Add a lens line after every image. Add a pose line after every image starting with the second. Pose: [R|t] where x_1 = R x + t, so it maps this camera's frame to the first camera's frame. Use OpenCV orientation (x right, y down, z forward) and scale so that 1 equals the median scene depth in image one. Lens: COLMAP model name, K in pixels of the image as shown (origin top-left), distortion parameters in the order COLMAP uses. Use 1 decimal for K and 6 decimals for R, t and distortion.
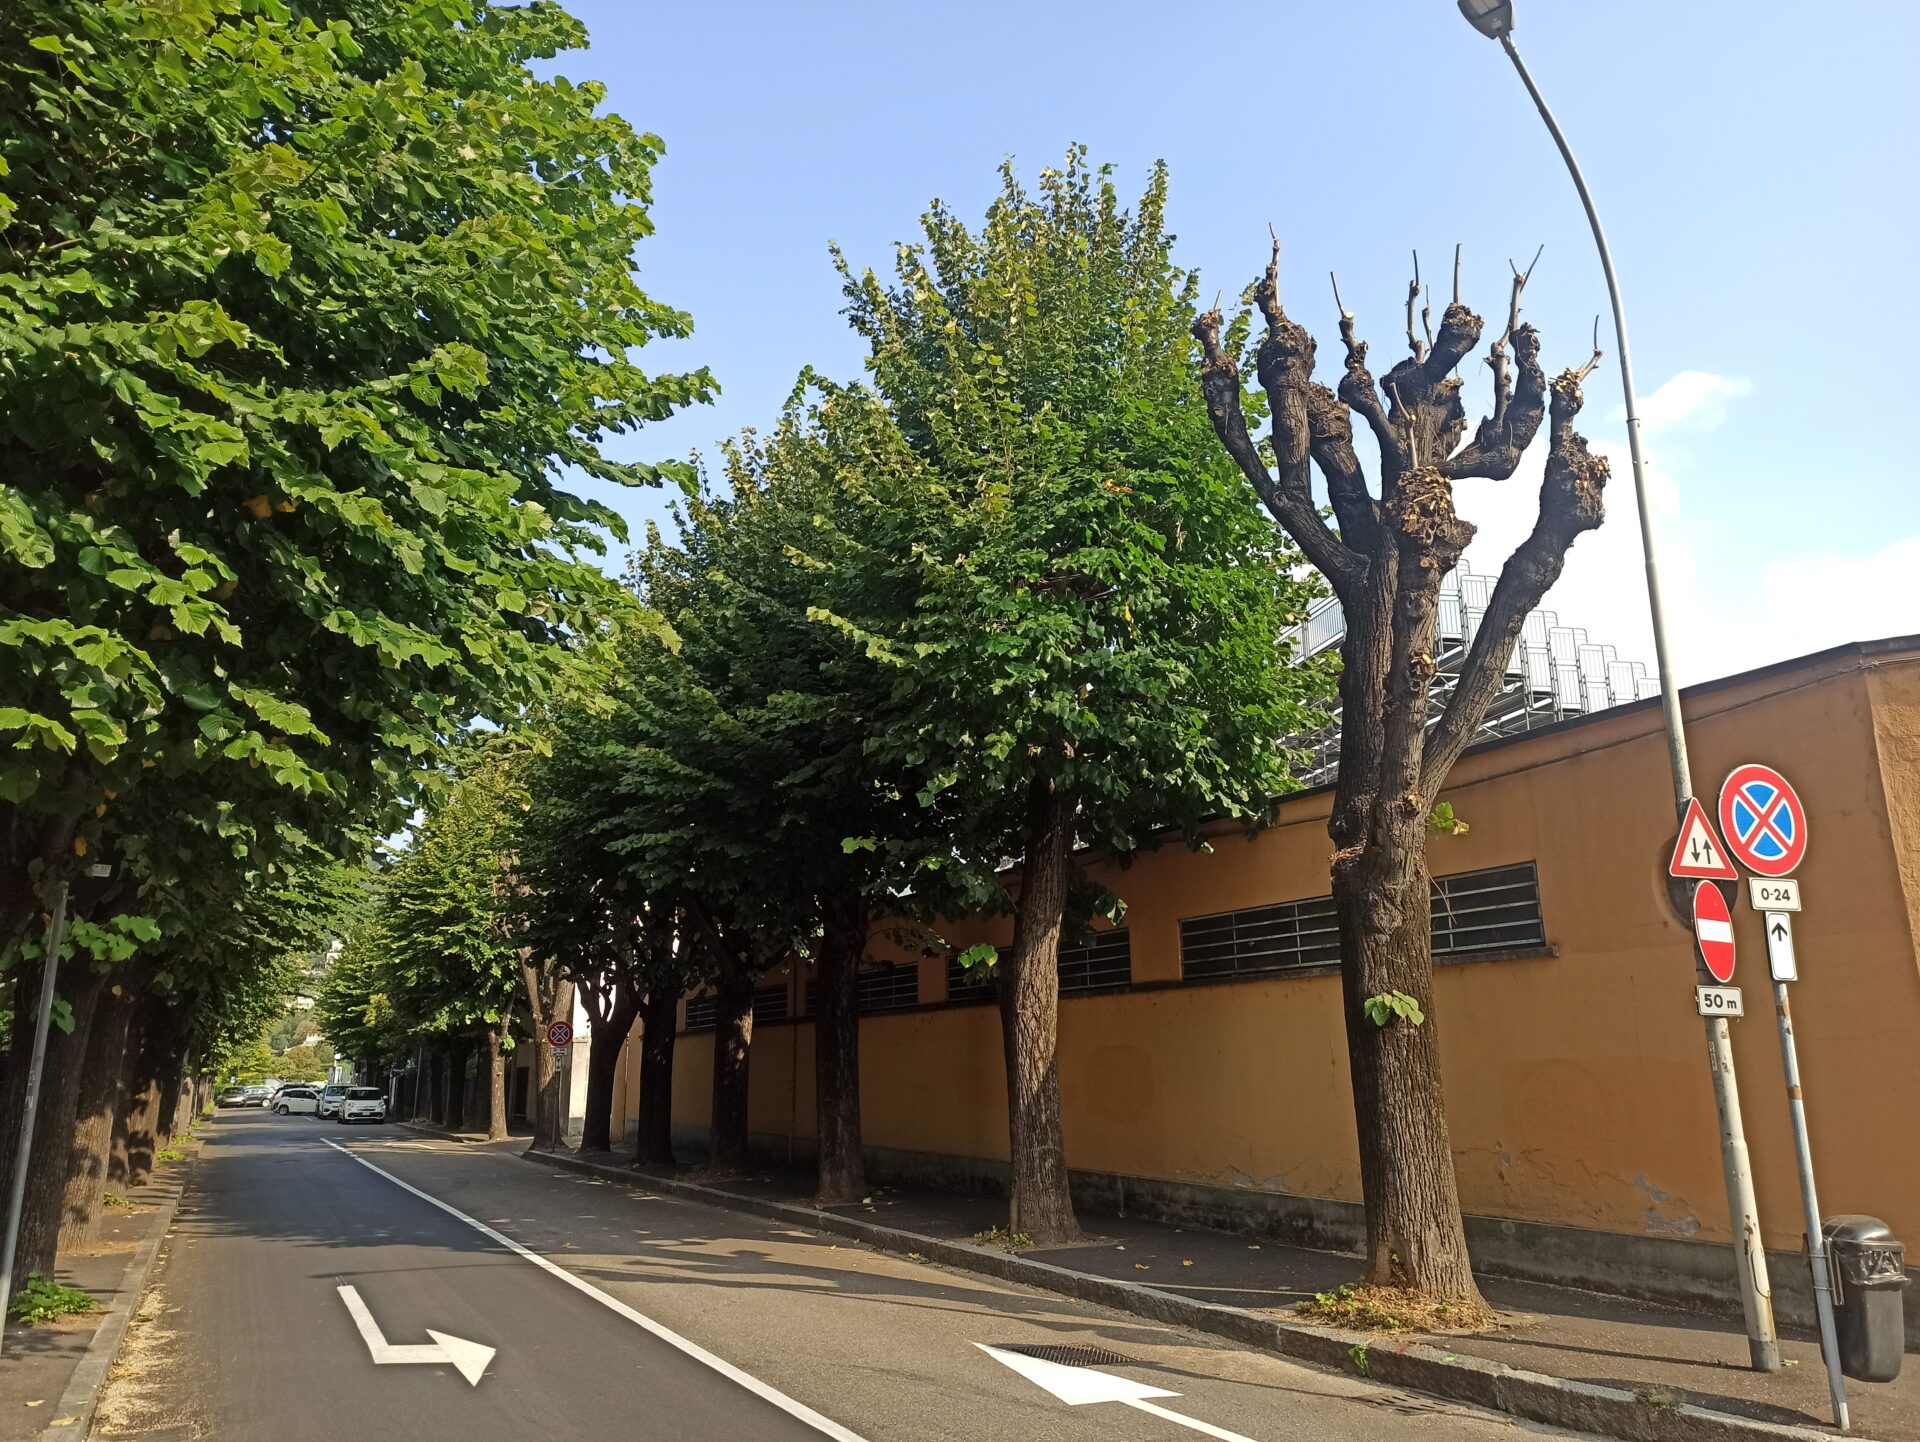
lens RADIAL K [[1414.7, 0, 965.8], [0, 1414.7, 735.8], [0, 0, 1]] dist [0.084296, -0.099217]
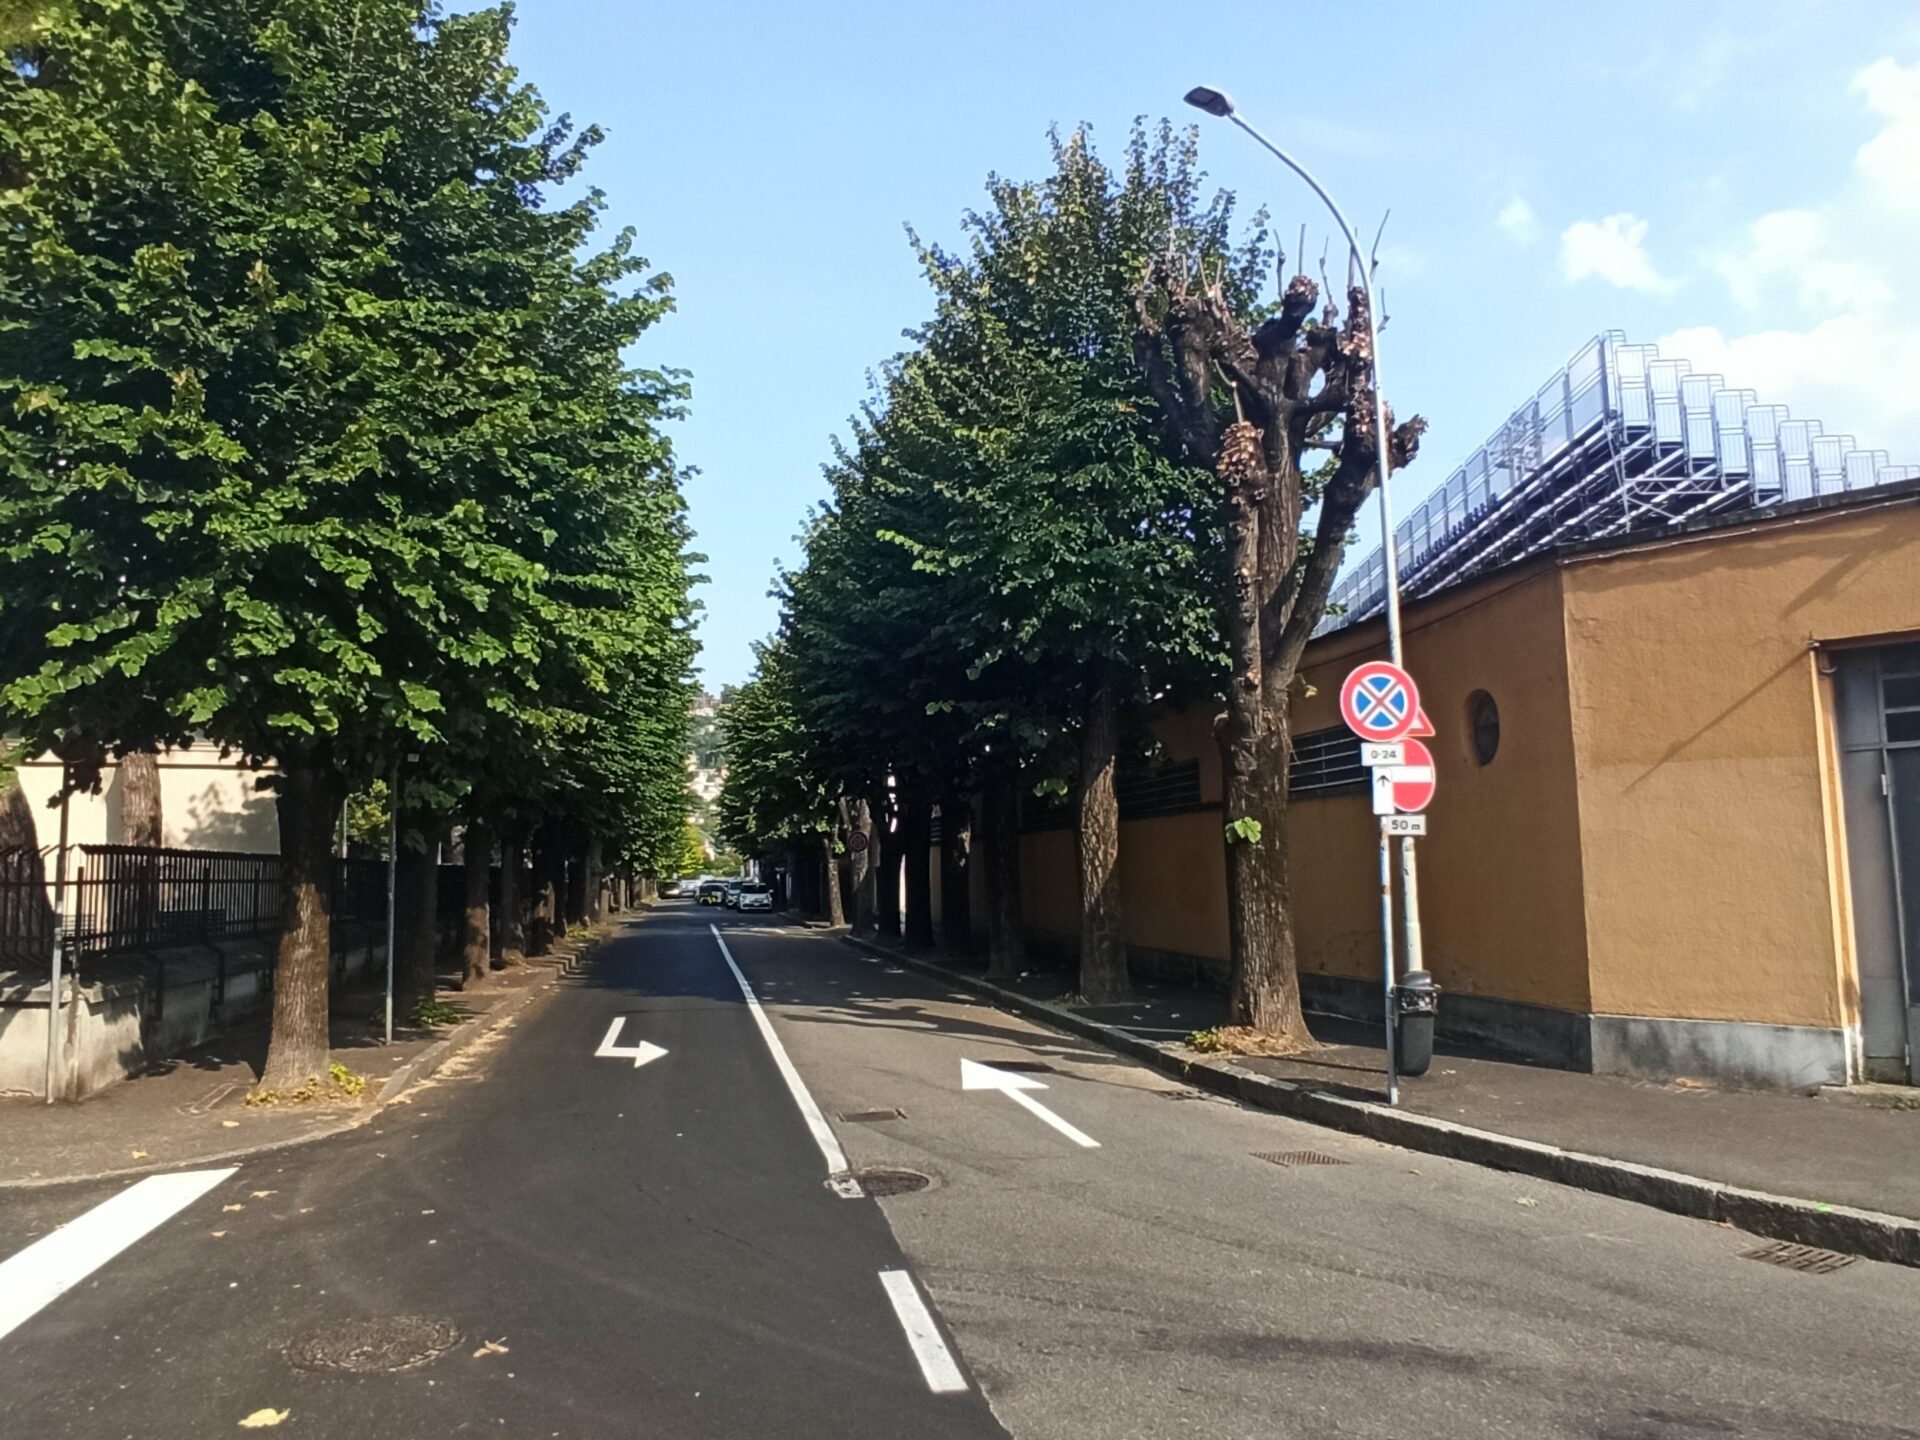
lens RADIAL K [[1418.7, 0, 950.2], [0, 1418.7, 729.2], [0, 0, 1]] dist [-0.081358, 0.061089]
pose [[0.960823, -0.034841, -0.274965, 0.290644], [0.071341, 0.989730, 0.123878, -0.063984], [0.267824, -0.138641, 0.953440, -0.239739]]
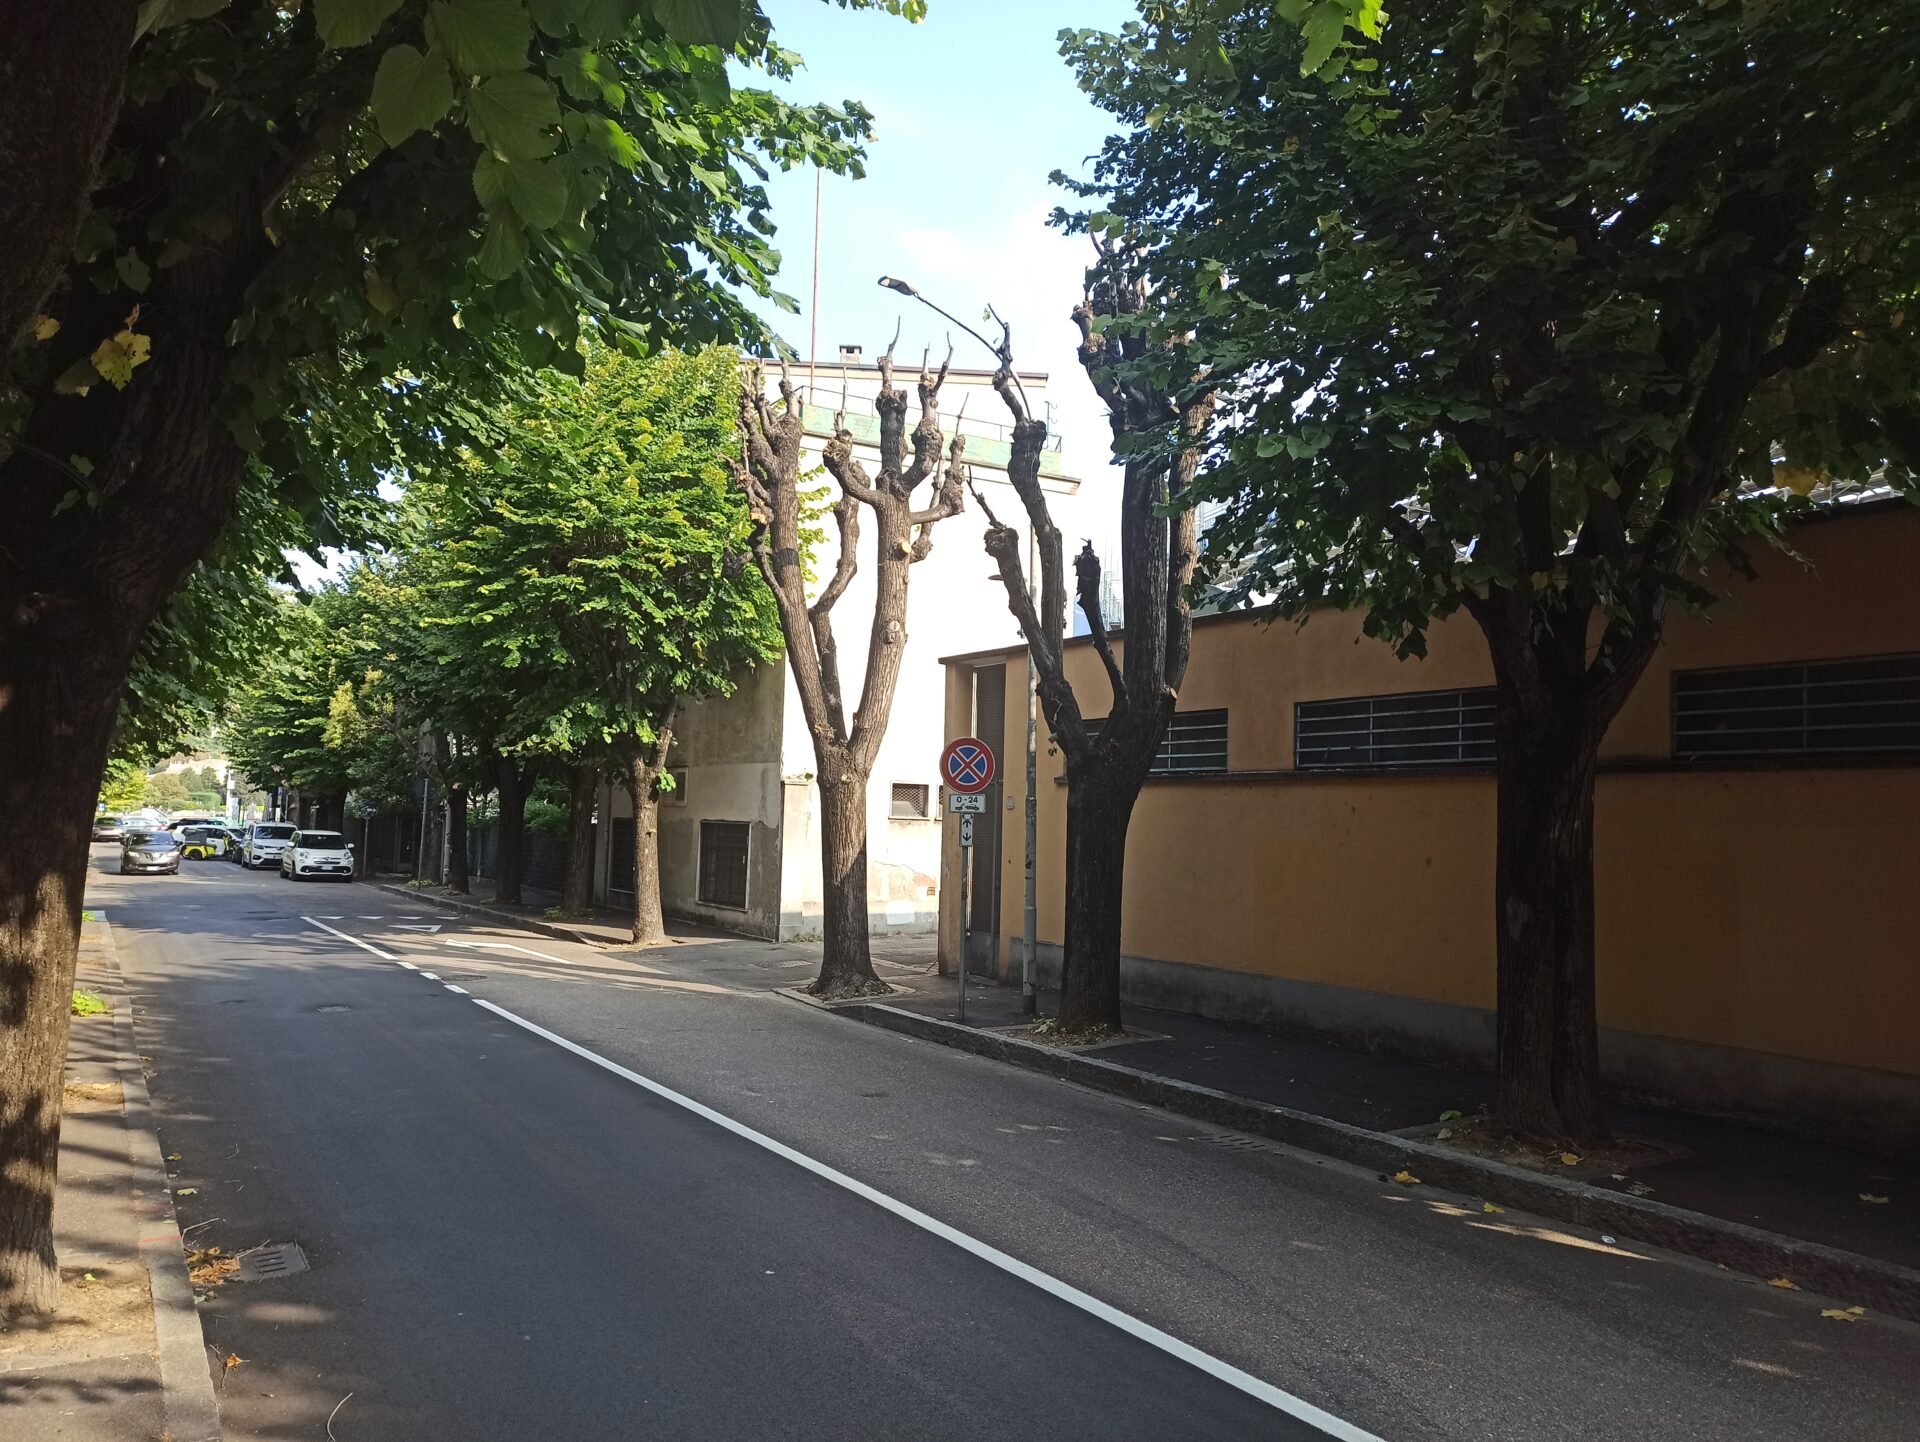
lens RADIAL K [[1414.7, 0, 965.8], [0, 1414.7, 735.8], [0, 0, 1]] dist [0.084296, -0.099217]
pose [[0.995505, 0.048899, 0.081104, -0.774374], [-0.061369, 0.985337, 0.159200, 0.311116], [-0.072130, -0.163461, 0.983909, 1.360036]]
